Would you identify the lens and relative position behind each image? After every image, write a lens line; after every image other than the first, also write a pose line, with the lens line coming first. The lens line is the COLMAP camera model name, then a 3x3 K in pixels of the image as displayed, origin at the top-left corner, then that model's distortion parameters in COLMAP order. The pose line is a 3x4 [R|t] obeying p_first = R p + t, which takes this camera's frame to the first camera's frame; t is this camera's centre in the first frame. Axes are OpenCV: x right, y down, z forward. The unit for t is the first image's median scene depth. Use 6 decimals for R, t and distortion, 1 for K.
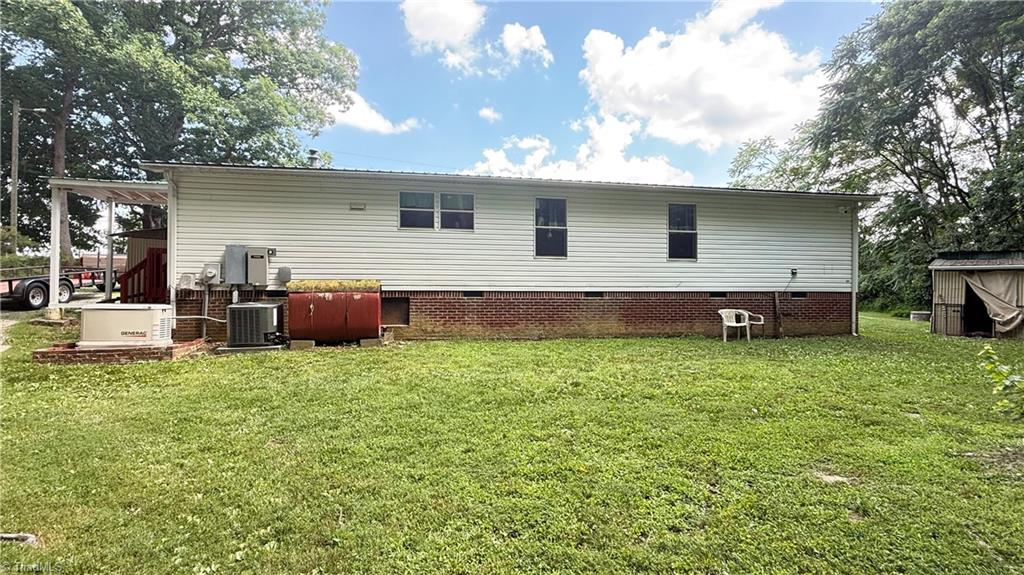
lens RADIAL K [[470.0, 0, 511.4], [0, 470.0, 288.1], [0, 0, 1]] dist [0.001440, 0.000108]
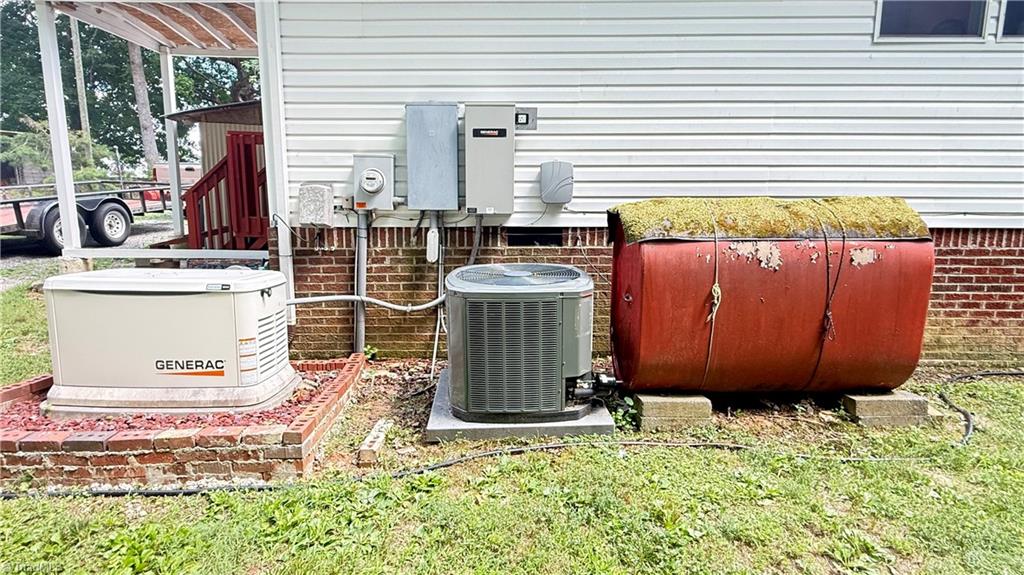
lens RADIAL K [[511.6, 0, 512.6], [0, 511.6, 286.7], [0, 0, 1]] dist [-0.002072, -0.000152]
pose [[0.981590, 0.027007, -0.189080, -0.447722], [0.001797, 0.988604, 0.150532, -0.009771], [0.190990, -0.148100, 0.970355, 0.612739]]
